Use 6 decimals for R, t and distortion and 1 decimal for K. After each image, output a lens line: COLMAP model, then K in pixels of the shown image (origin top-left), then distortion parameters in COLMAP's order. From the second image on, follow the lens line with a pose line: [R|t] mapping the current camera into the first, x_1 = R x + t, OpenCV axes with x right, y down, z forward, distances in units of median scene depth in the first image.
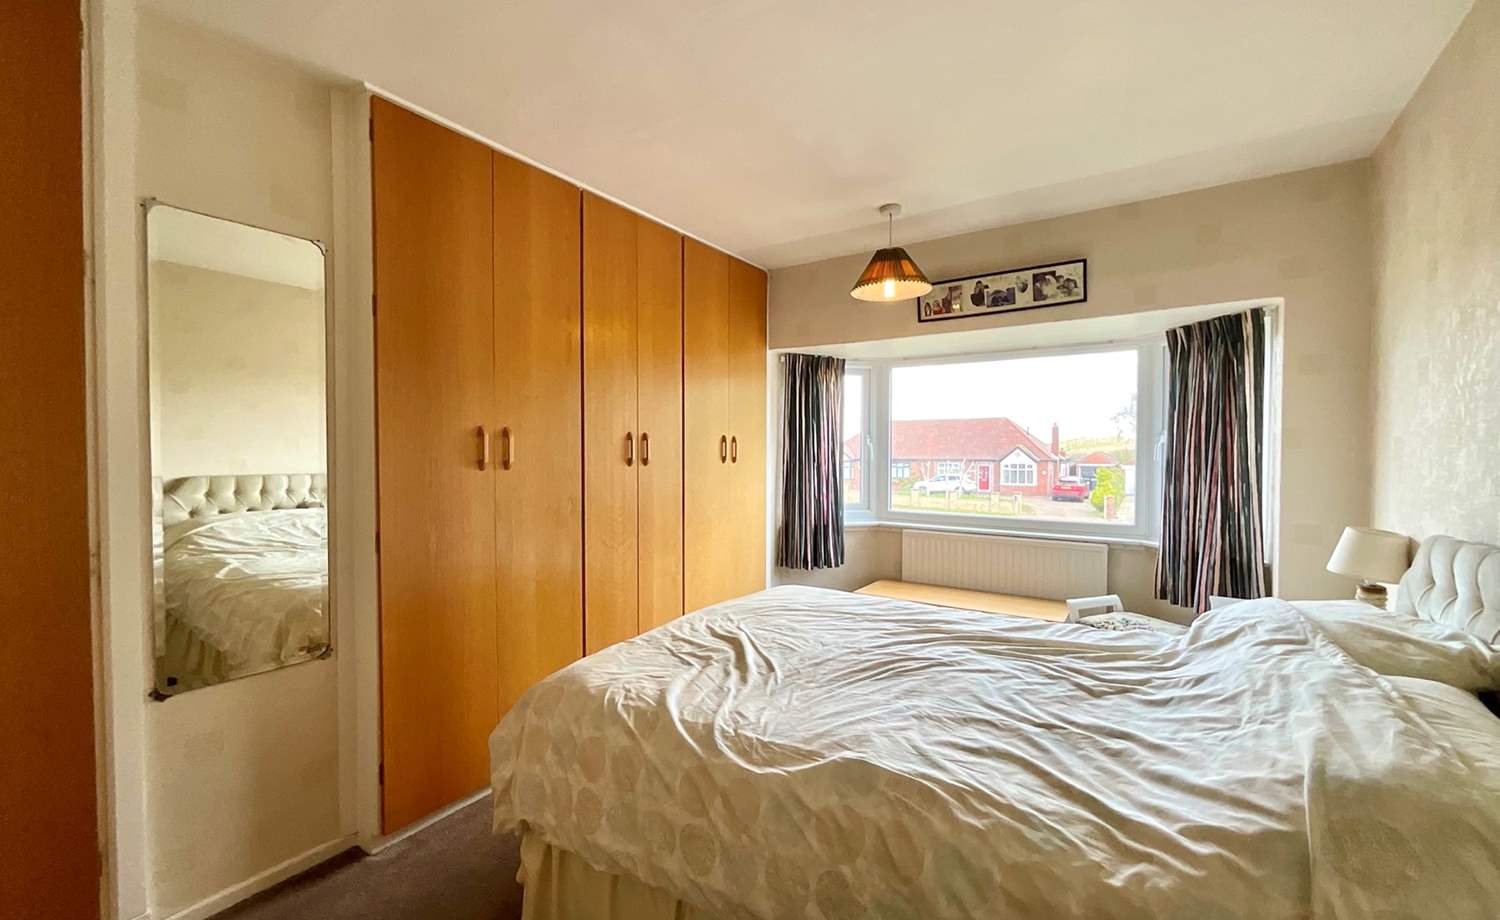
lens RADIAL K [[611.4, 0, 752.0], [0, 611.4, 464.0], [0, 0, 1]] dist [-0.007098, -0.000098]
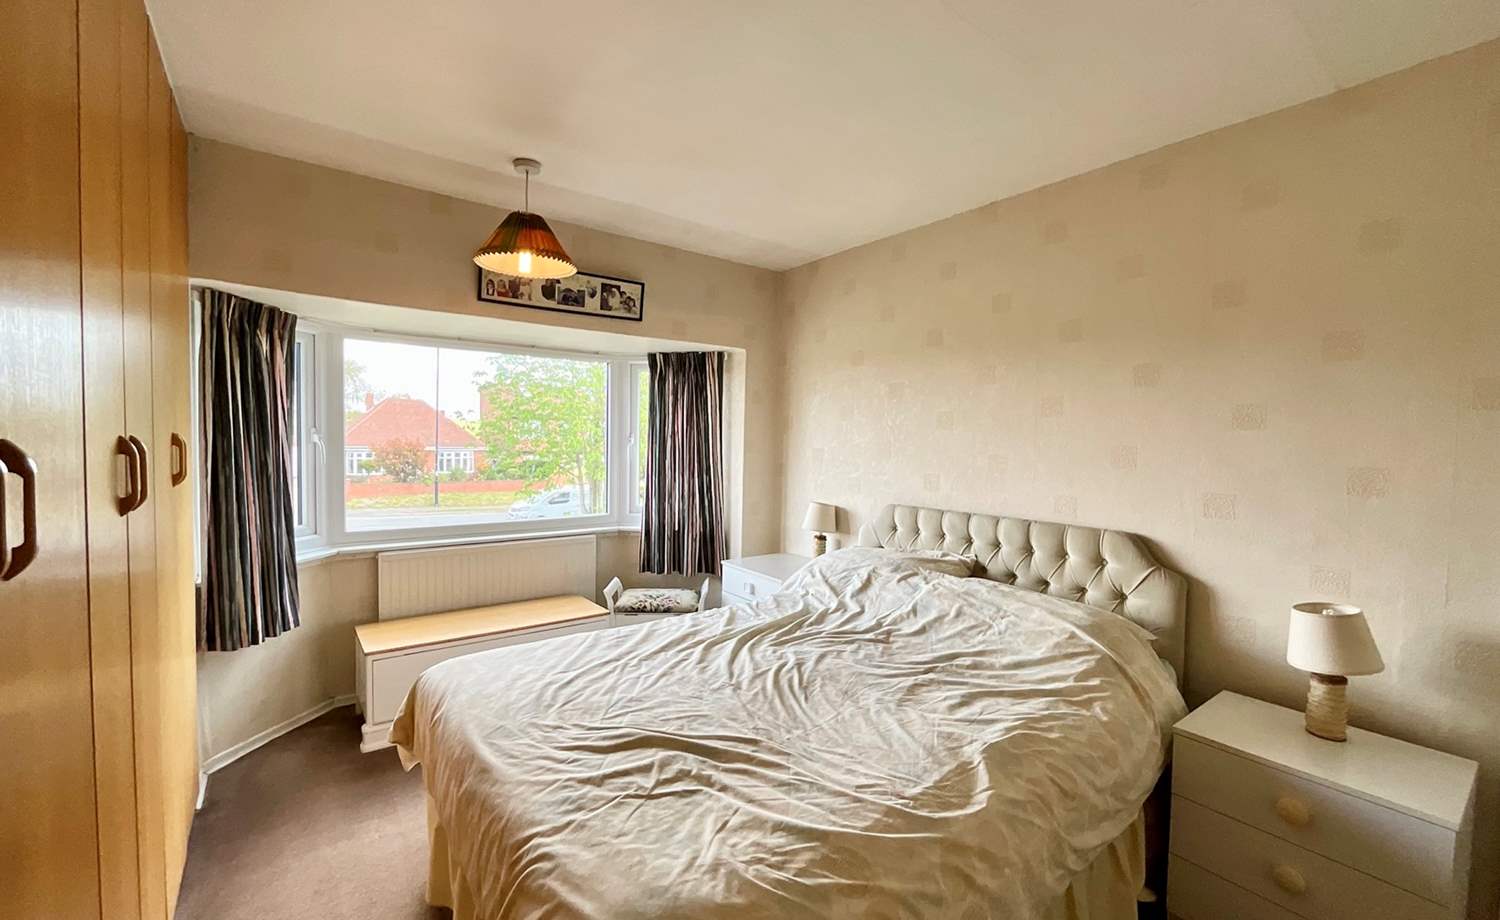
lens RADIAL K [[611.4, 0, 749.3], [0, 611.4, 458.4], [0, 0, 1]] dist [-0.007098, -0.000098]
pose [[0.327222, -0.028258, 0.944525, -0.676240], [0.004665, 0.999589, 0.028289, -0.067801], [-0.944936, -0.004851, 0.327220, 0.660821]]
